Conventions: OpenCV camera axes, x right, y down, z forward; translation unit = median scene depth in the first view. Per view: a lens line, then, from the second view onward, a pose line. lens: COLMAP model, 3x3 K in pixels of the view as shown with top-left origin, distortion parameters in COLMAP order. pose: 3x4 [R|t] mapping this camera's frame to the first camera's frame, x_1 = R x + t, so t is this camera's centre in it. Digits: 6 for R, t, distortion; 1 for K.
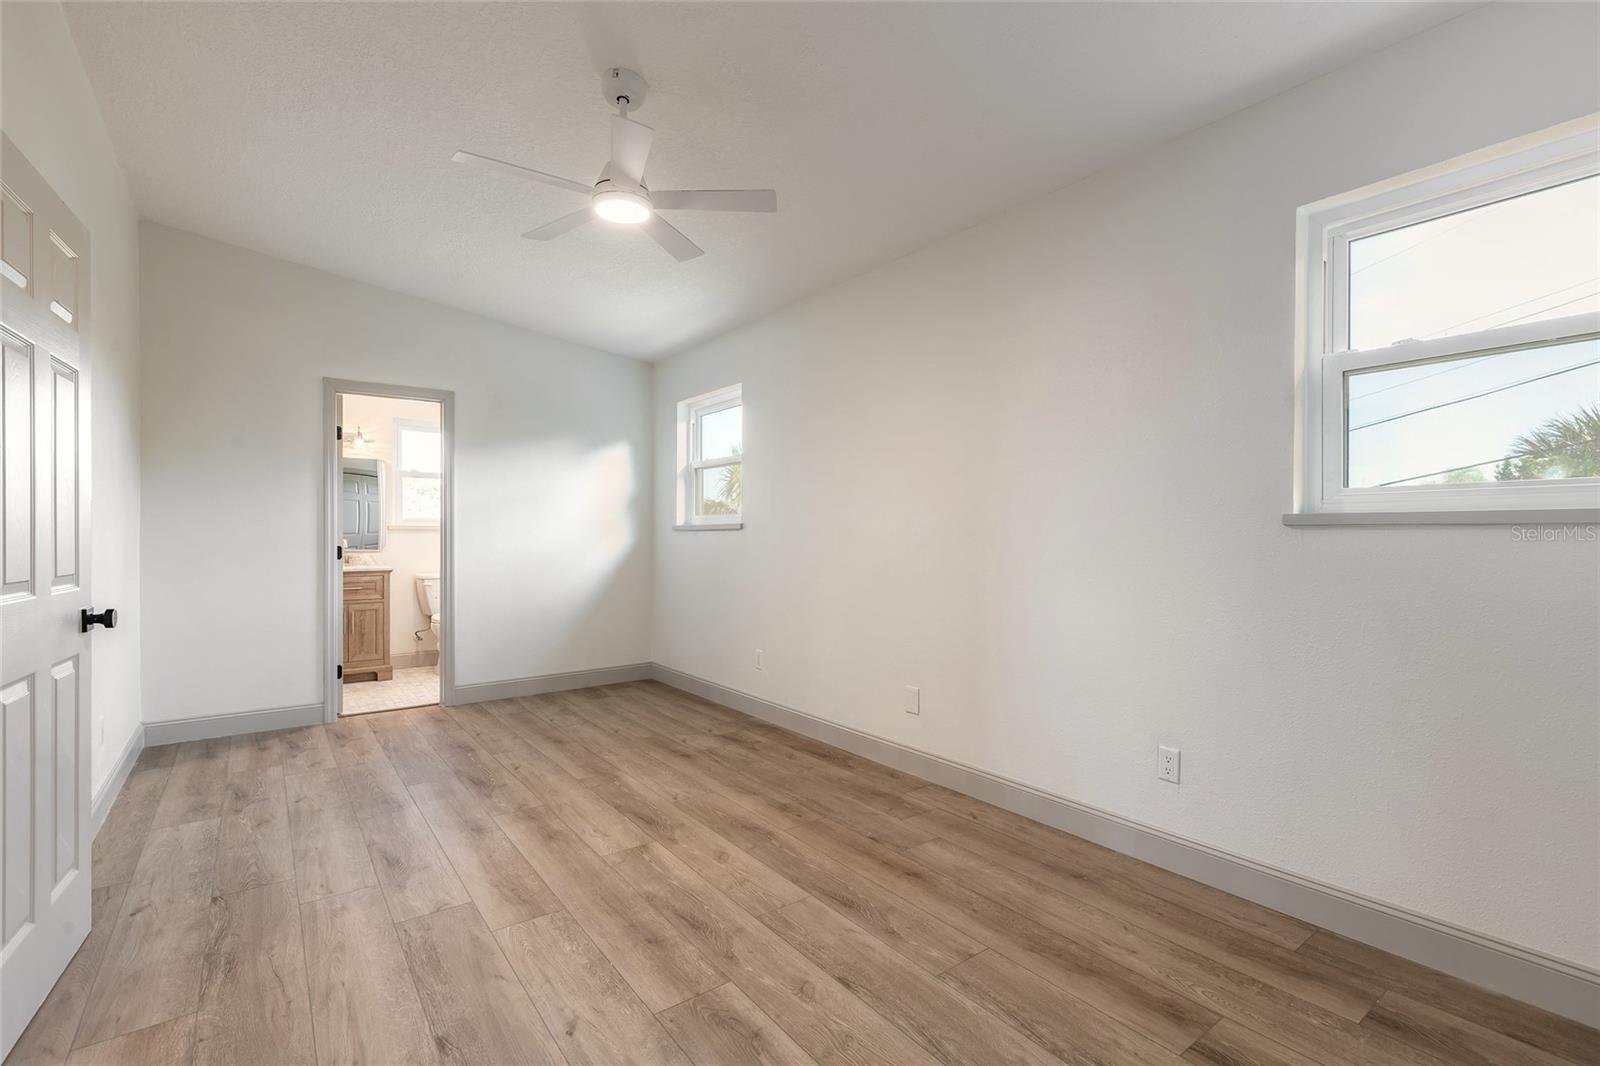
lens RADIAL K [[719.1, 0, 801.6], [0, 719.1, 524.8], [0, 0, 1]] dist [0.008857, -0.002479]
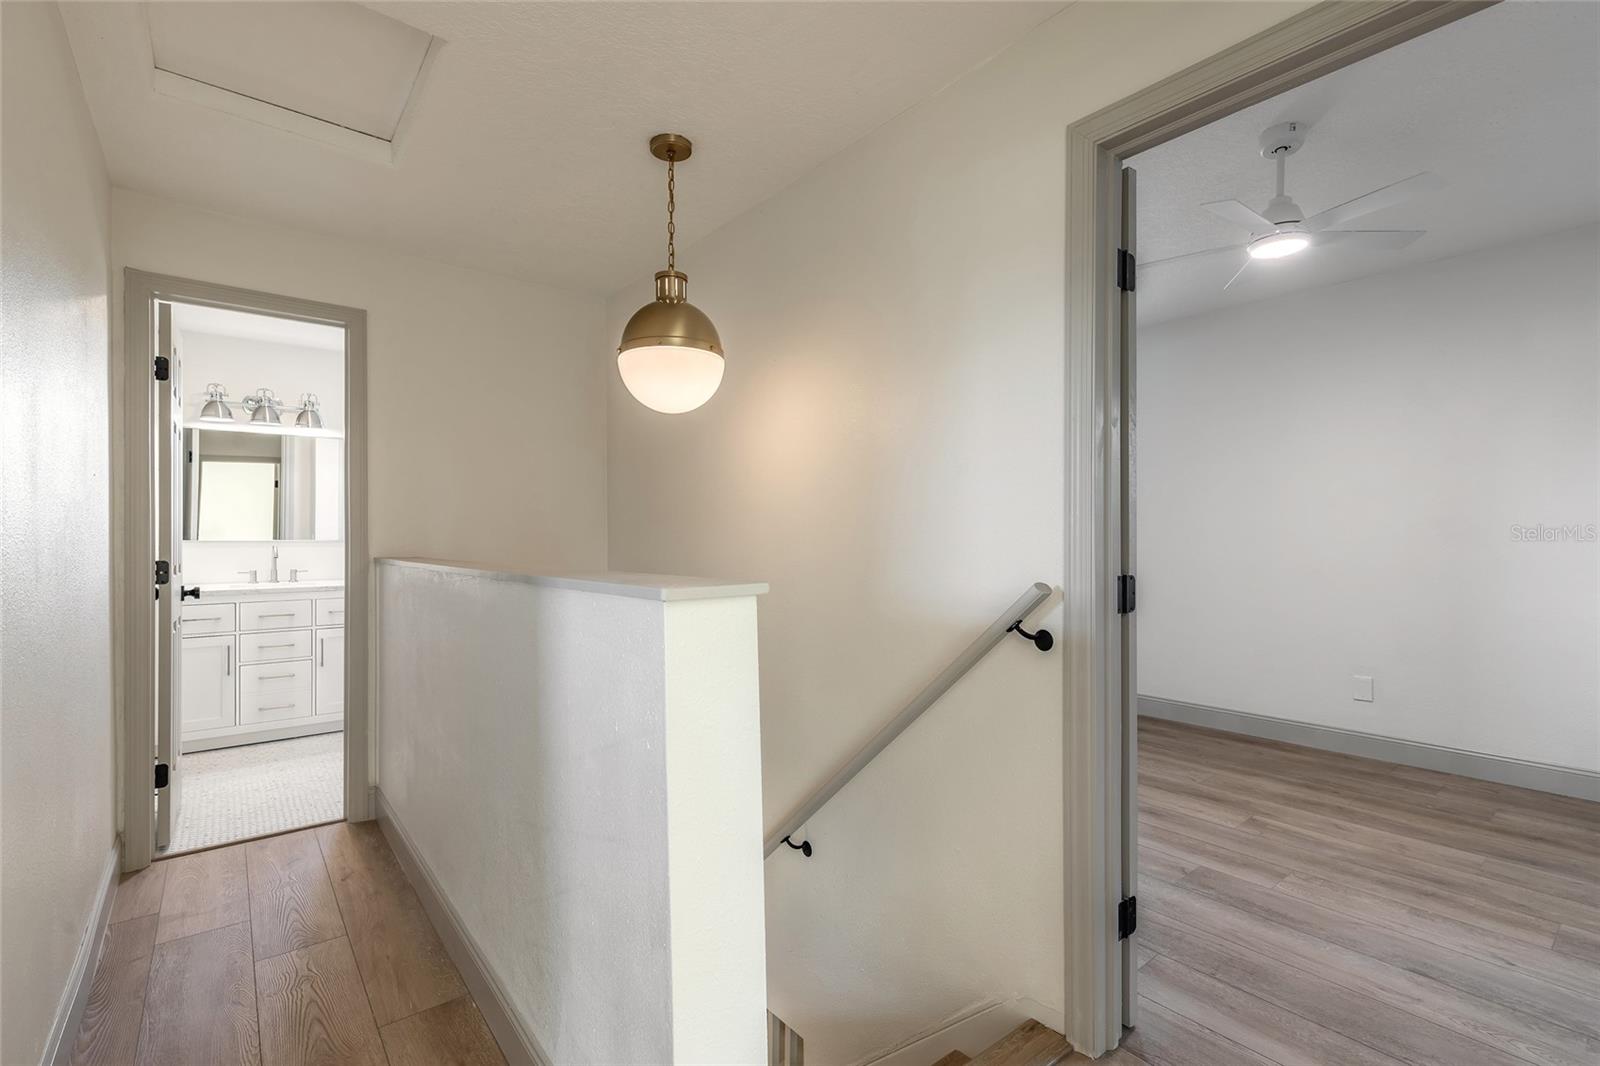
lens RADIAL K [[719.1, 0, 801.3], [0, 719.1, 524.7], [0, 0, 1]] dist [0.008857, -0.002479]
pose [[0.999438, -0.003931, 0.033291, -0.941744], [0.004099, 0.999979, -0.004982, -0.003674], [-0.033271, 0.005115, 0.999433, -0.085664]]
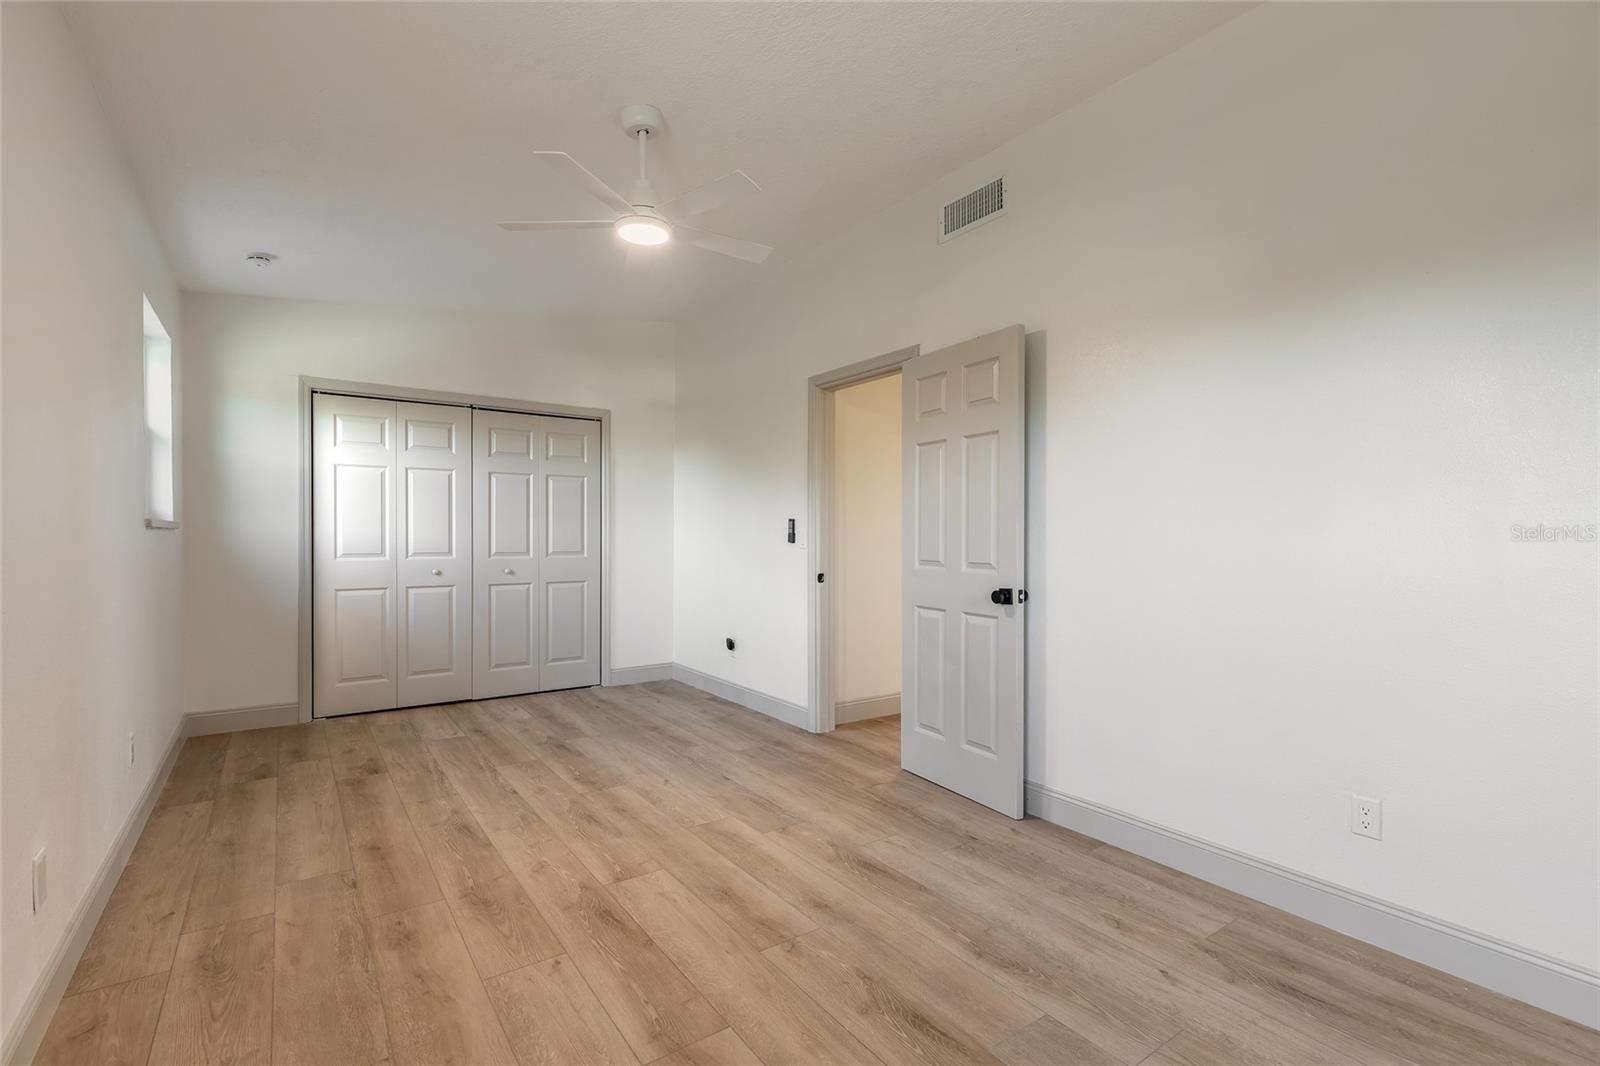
lens RADIAL K [[719.1, 0, 803.9], [0, 719.1, 548.5], [0, 0, 1]] dist [0.008857, -0.002479]
pose [[-0.999760, -0.005750, 0.021147, -0.467863], [-0.005639, 0.999970, 0.005305, 0.021579], [-0.021177, 0.005184, -0.999762, 1.893309]]
